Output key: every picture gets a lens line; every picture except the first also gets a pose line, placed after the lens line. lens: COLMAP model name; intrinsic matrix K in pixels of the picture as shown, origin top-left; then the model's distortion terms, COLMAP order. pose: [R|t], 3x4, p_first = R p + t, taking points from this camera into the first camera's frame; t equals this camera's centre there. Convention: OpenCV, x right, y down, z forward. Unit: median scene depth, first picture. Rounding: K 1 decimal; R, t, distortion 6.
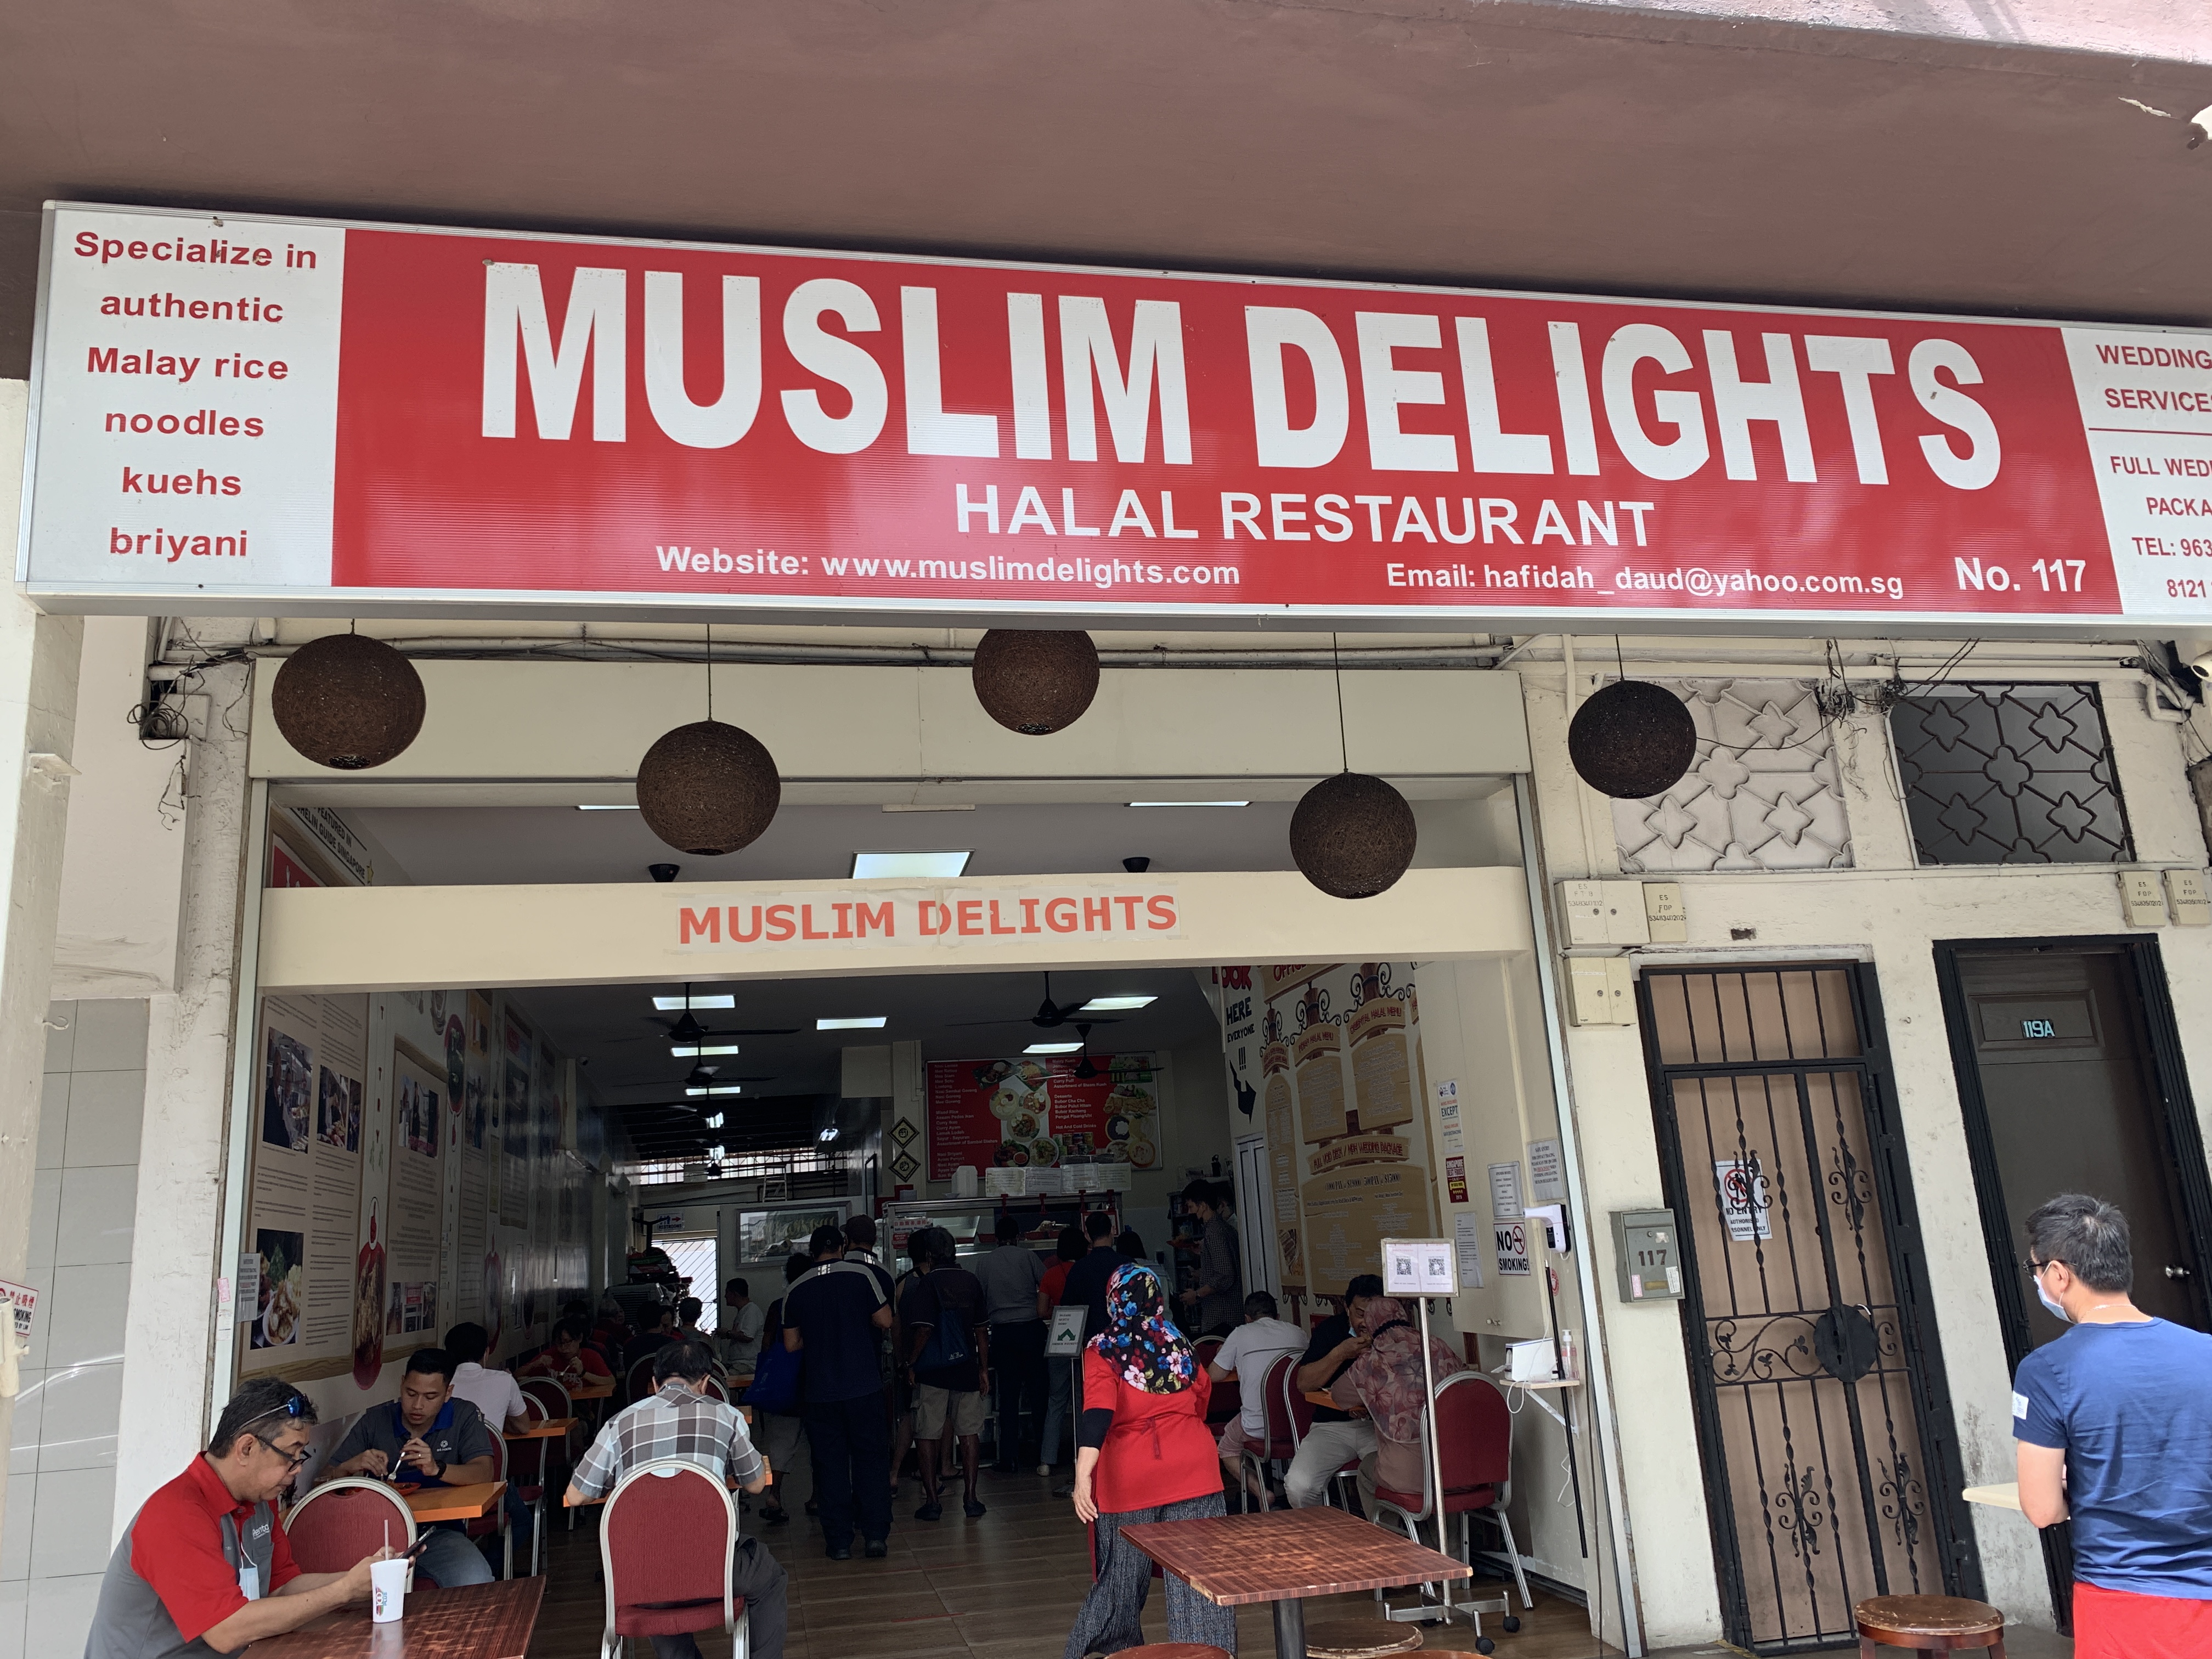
lens RADIAL K [[1709.5, 0, 1114.4], [0, 1709.5, 781.5], [0, 0, 1]] dist [0.087598, 0.001619]
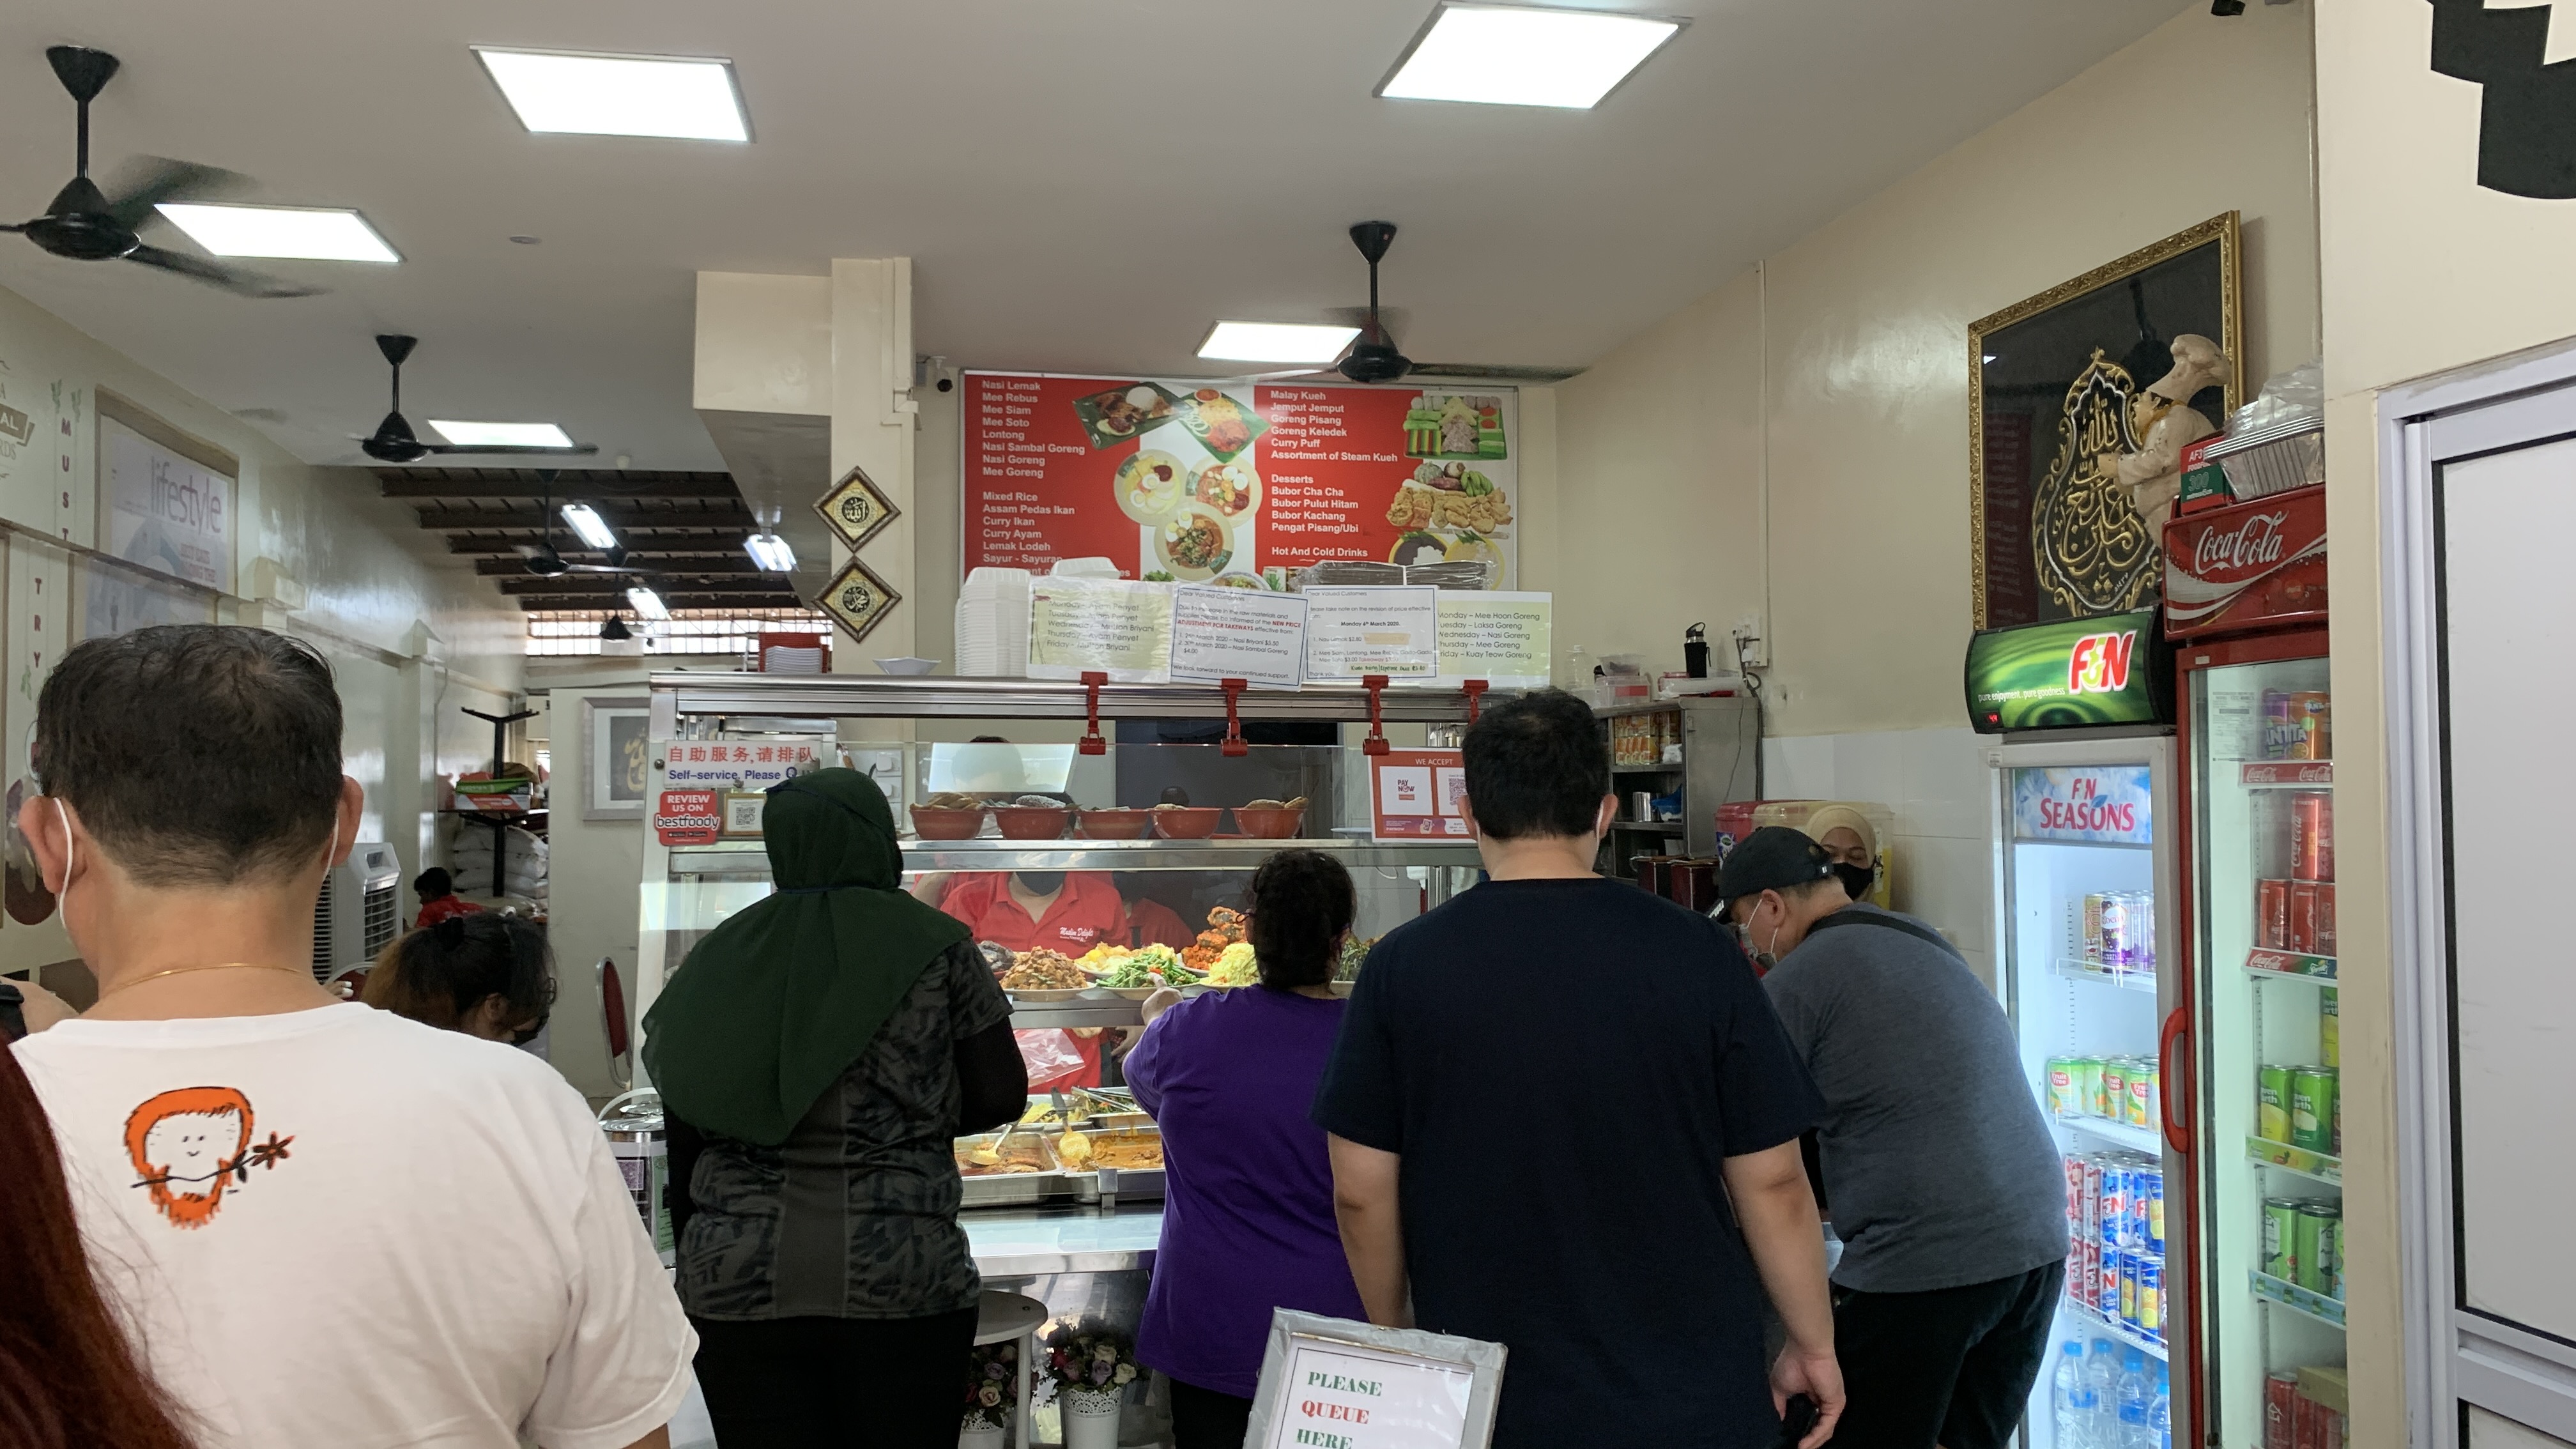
lens RADIAL K [[2021.4, 0, 1291.7], [0, 2021.4, 709.4], [0, 0, 1]] dist [0.034335, -0.014287]
pose [[0.998396, 0.055248, -0.012371, -0.027710], [-0.051063, 0.973084, 0.224720, 0.168727], [0.024453, -0.223728, 0.974345, 0.673887]]
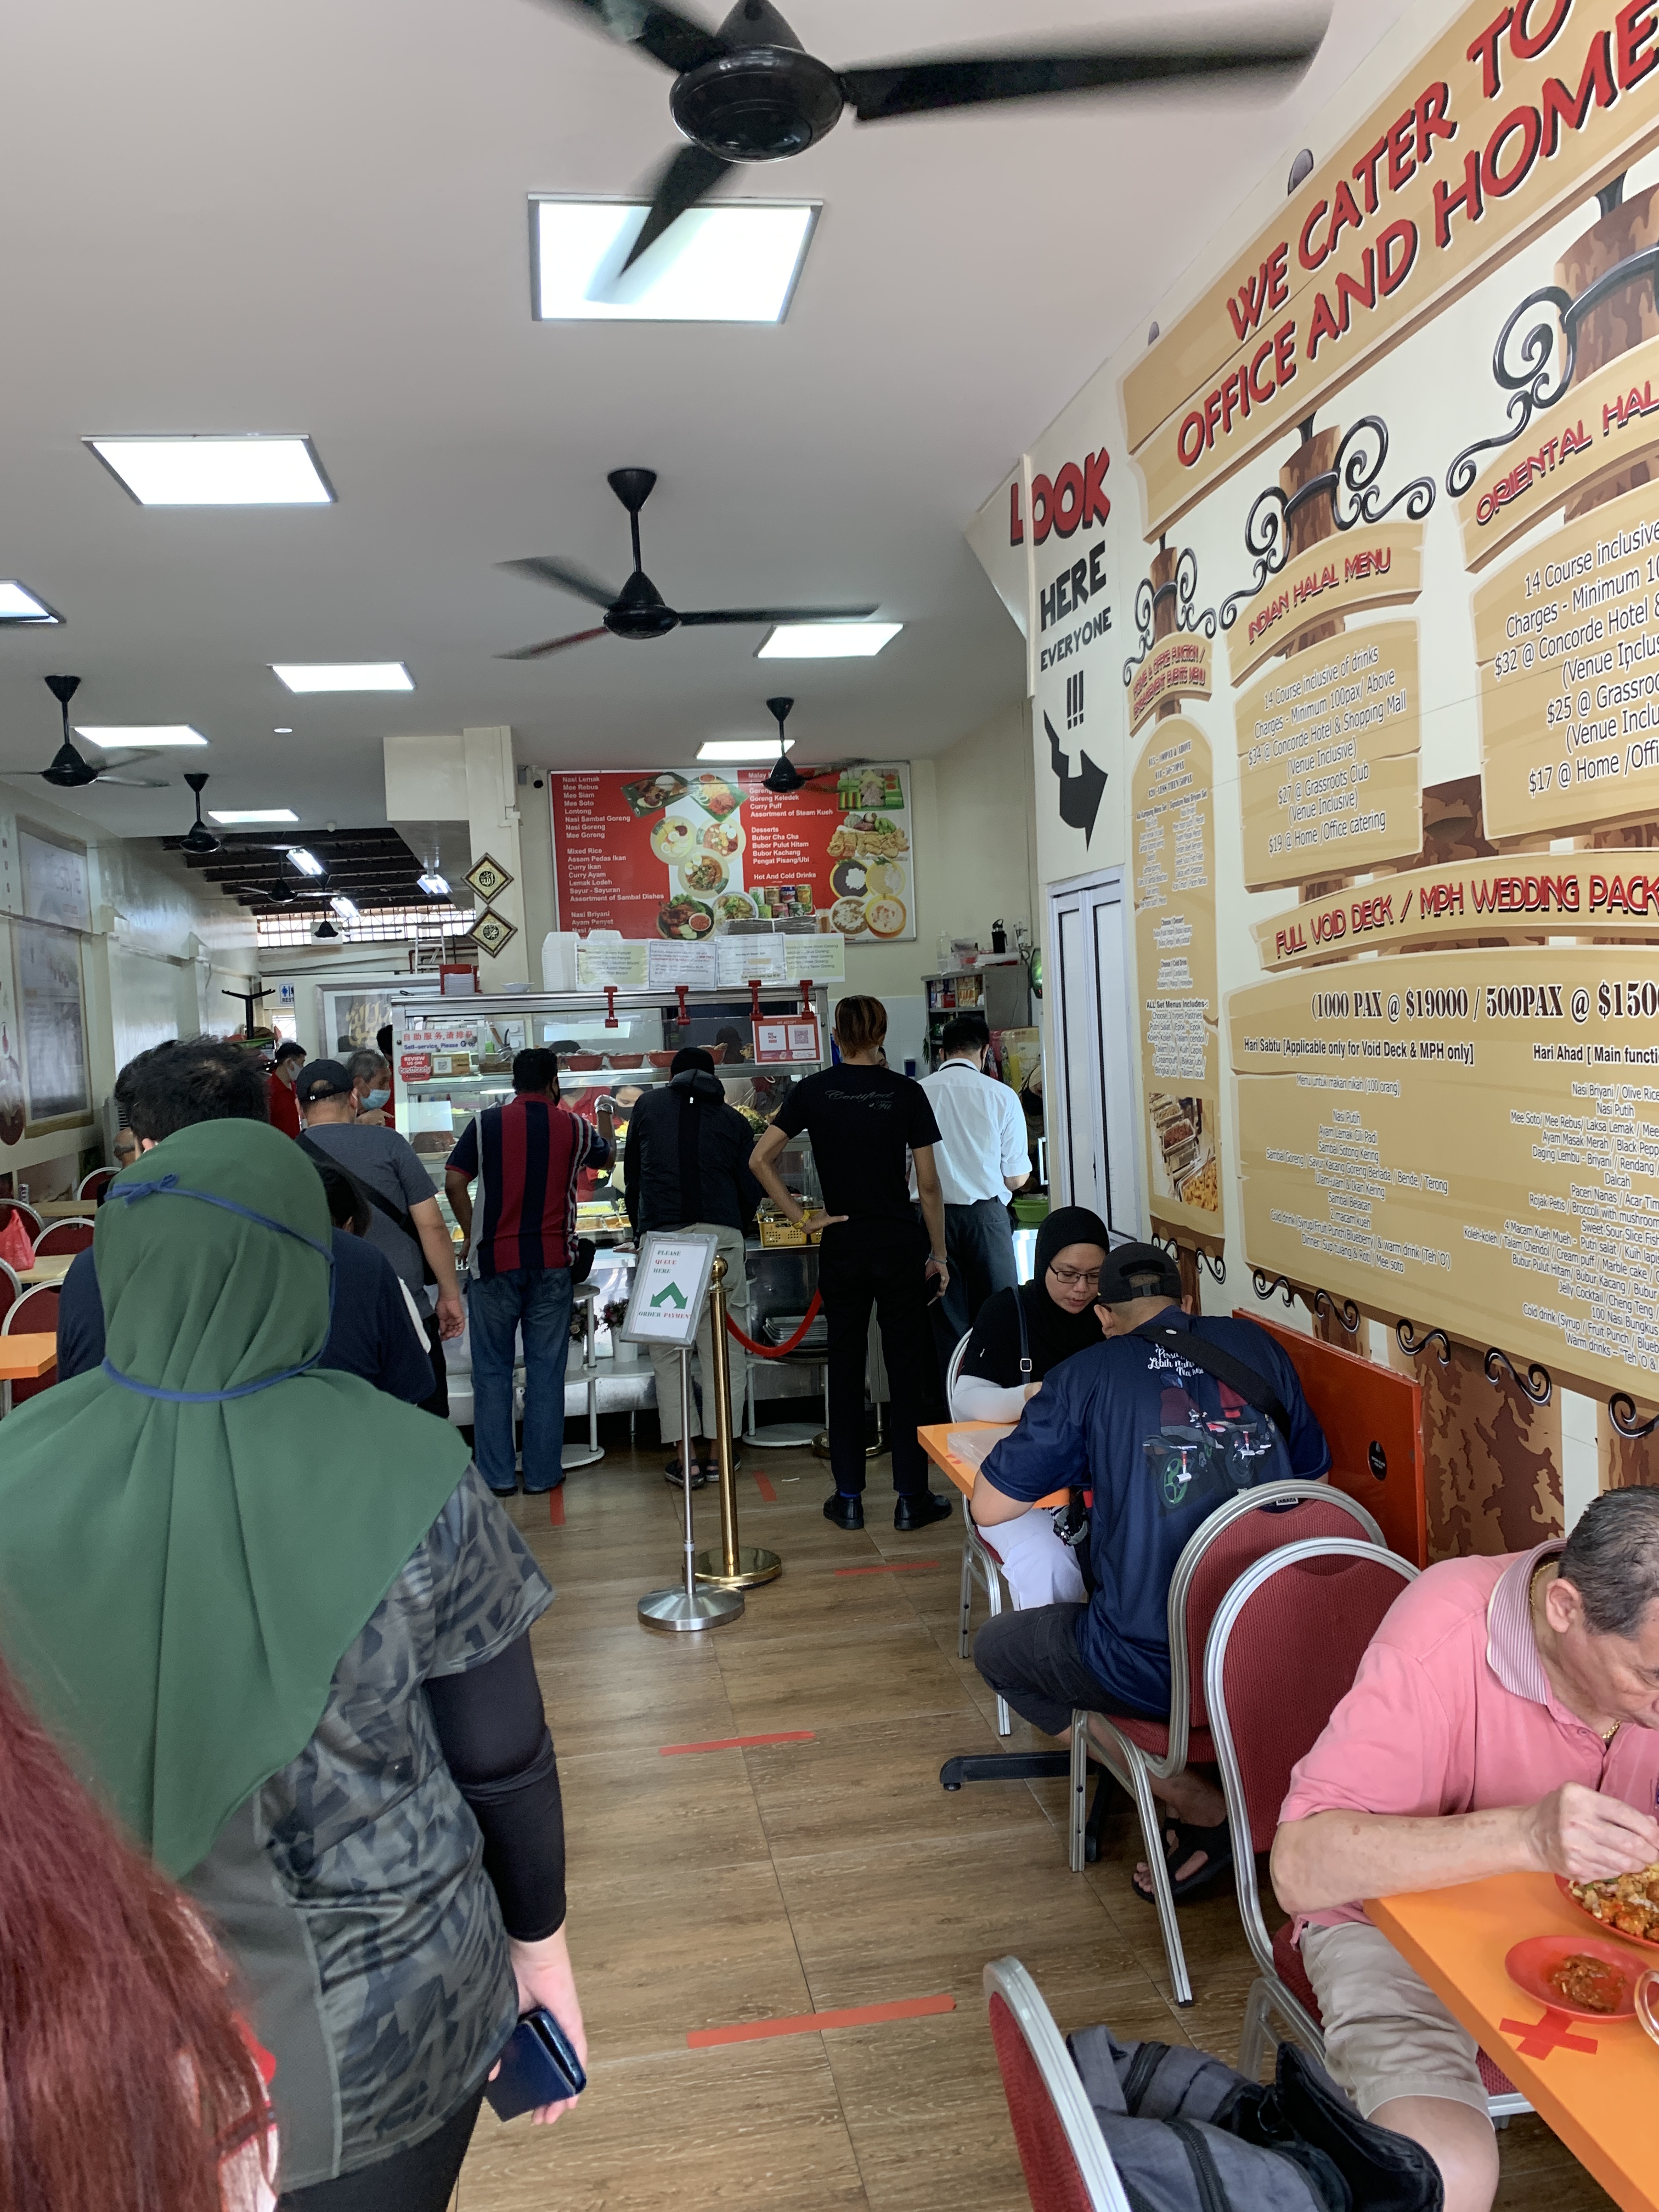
lens RADIAL K [[1709.5, 0, 835.1], [0, 1709.5, 1101.4], [0, 0, 1]] dist [0.087598, 0.001619]
pose [[0.999404, 0.011897, -0.032412, 0.024797], [-0.001090, 0.949163, 0.314783, 0.101662], [0.034509, -0.314560, 0.948610, 0.466882]]
